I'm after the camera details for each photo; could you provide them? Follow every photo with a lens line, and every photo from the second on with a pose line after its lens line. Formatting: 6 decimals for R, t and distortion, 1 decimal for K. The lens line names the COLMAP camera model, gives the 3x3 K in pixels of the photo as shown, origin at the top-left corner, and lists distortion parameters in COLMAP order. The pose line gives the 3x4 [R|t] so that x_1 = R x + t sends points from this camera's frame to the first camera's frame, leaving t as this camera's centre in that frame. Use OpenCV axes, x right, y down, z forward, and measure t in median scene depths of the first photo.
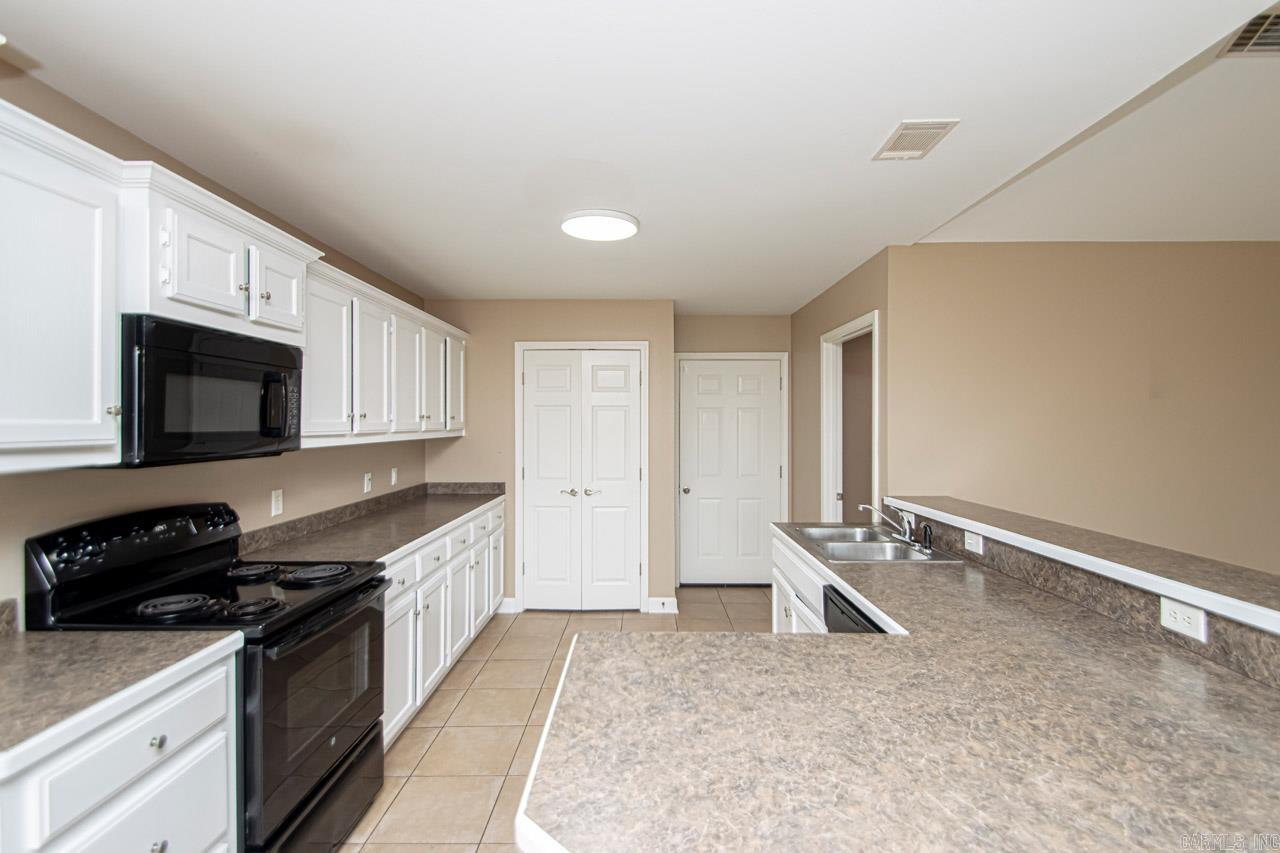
lens RADIAL K [[598.6, 0, 656.3], [0, 598.6, 420.0], [0, 0, 1]] dist [0.001426, -0.010549]
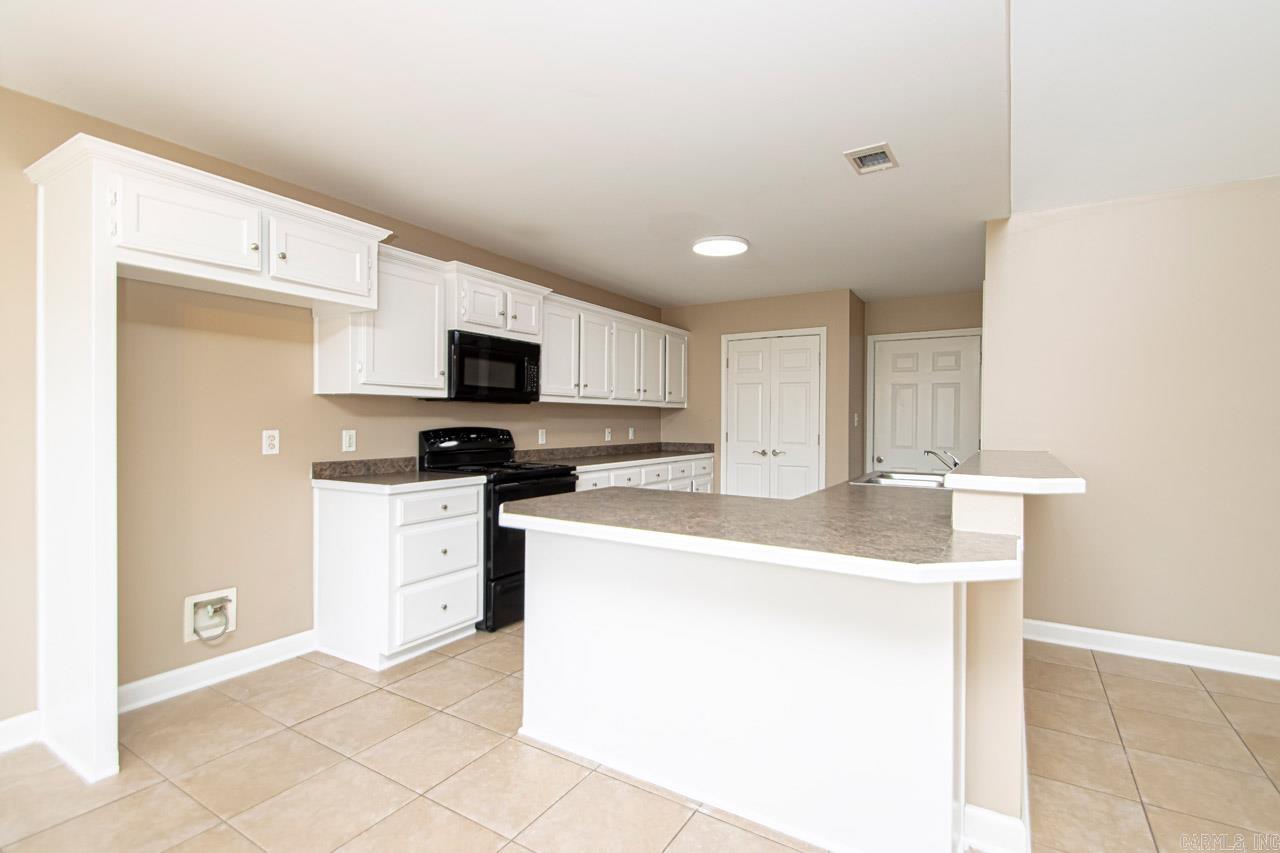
lens RADIAL K [[586.3, 0, 646.5], [0, 586.3, 421.4], [0, 0, 1]] dist [0.020799, -0.011493]
pose [[0.839986, 0.005218, -0.542583, 0.508965], [-0.004240, 0.999986, 0.003053, 0.084482], [0.542591, -0.000264, 0.839997, -0.246452]]
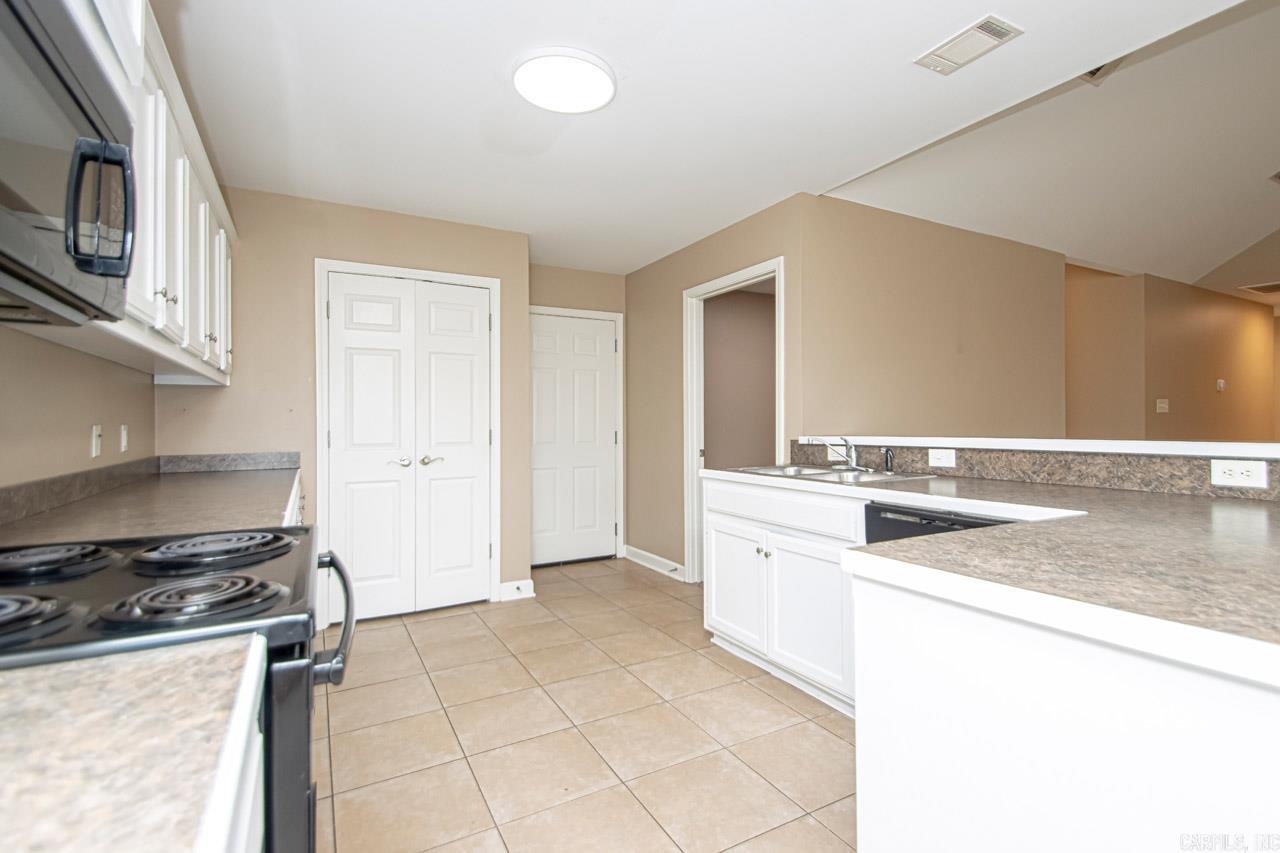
lens RADIAL K [[586.3, 0, 646.5], [0, 586.3, 421.4], [0, 0, 1]] dist [0.020799, -0.011493]
pose [[0.871466, -0.002831, 0.490448, -0.371380], [0.005883, 0.999972, -0.004680, 0.115540], [-0.490421, 0.006964, 0.871458, 0.277012]]
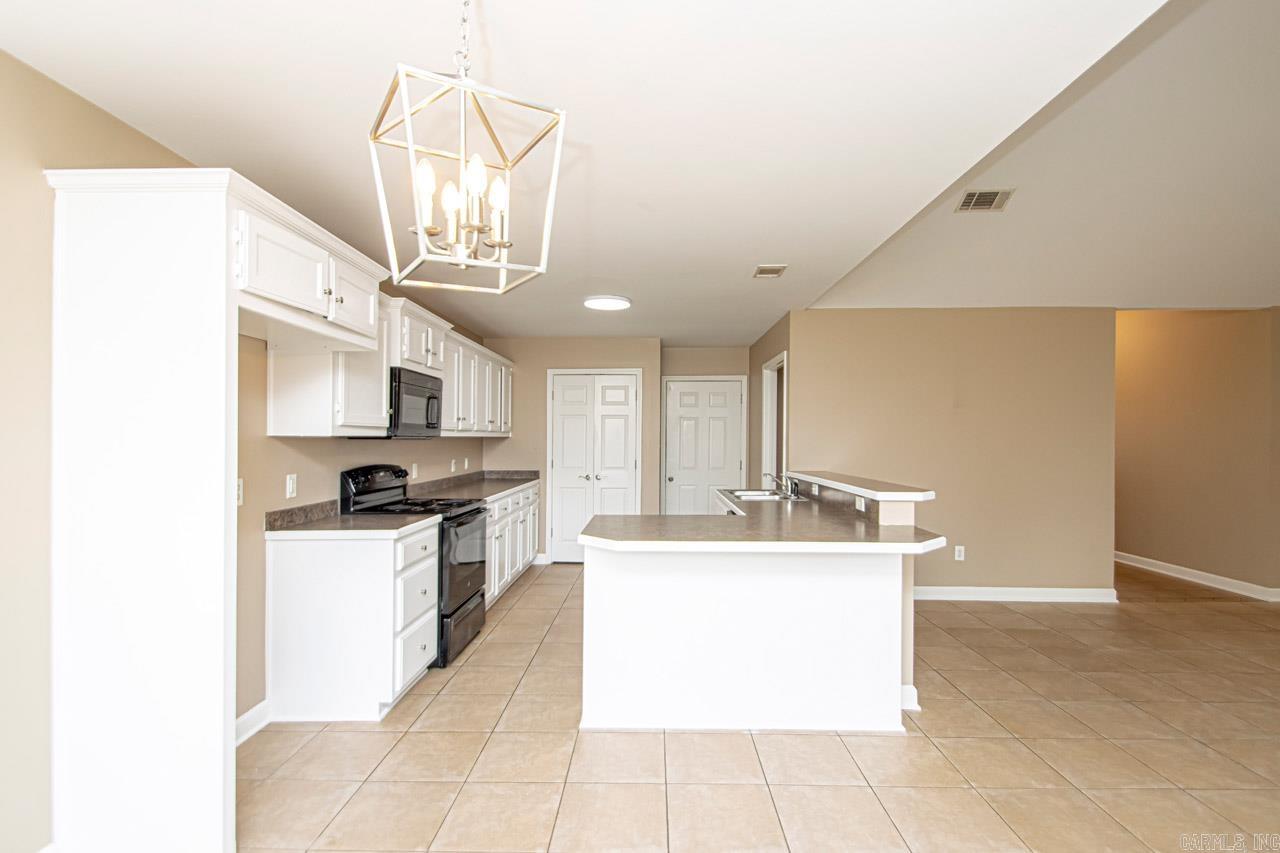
lens RADIAL K [[609.8, 0, 642.7], [0, 609.8, 433.9], [0, 0, 1]] dist [0.003011, -0.000234]
pose [[0.999351, -0.000638, -0.036022, 0.062743], [0.000484, 0.999991, -0.004268, 0.041235], [0.036024, 0.004248, 0.999342, -0.651508]]
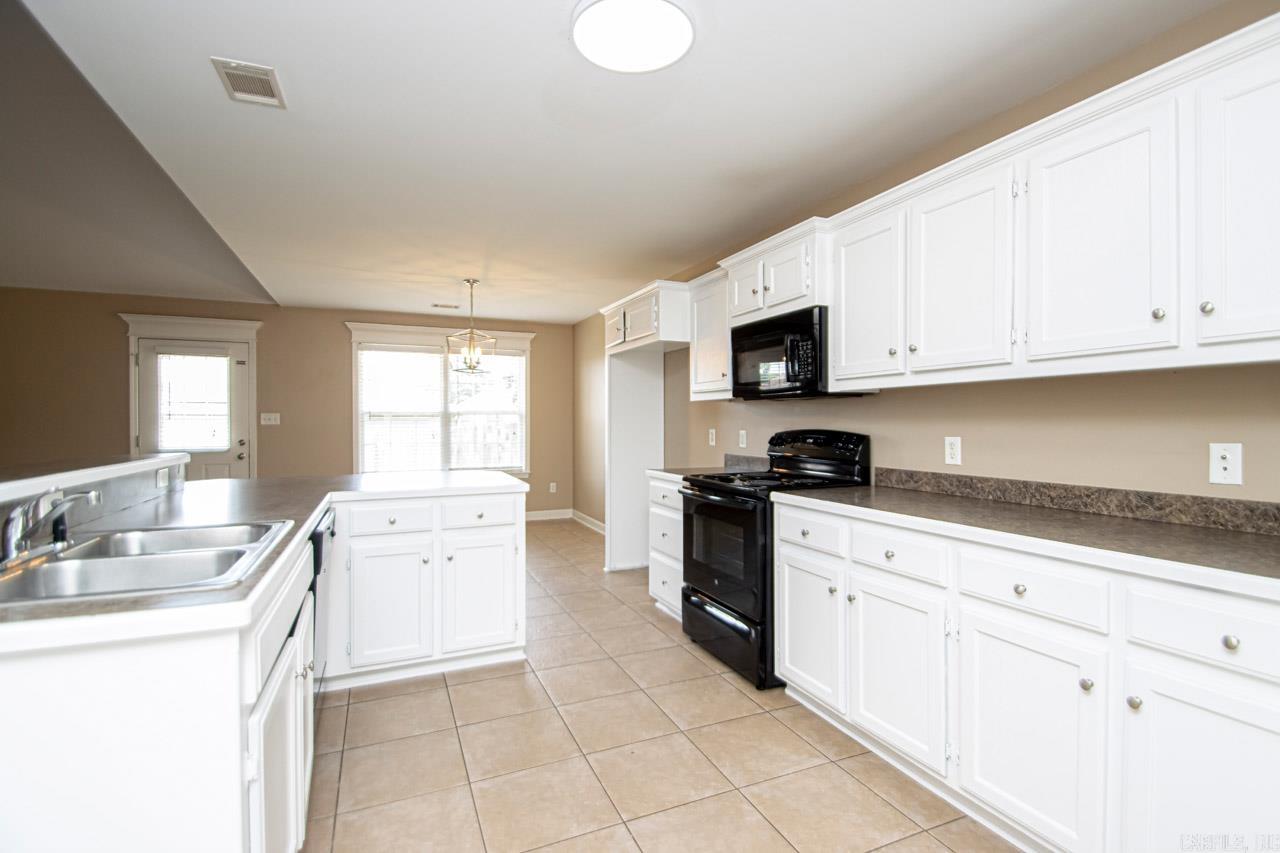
lens RADIAL K [[586.3, 0, 646.5], [0, 586.3, 421.4], [0, 0, 1]] dist [0.020799, -0.011493]
pose [[-0.918757, 0.001344, -0.394821, 0.143255], [0.002541, 0.999994, -0.002509, 0.090234], [0.394815, -0.003308, -0.918755, 1.575875]]
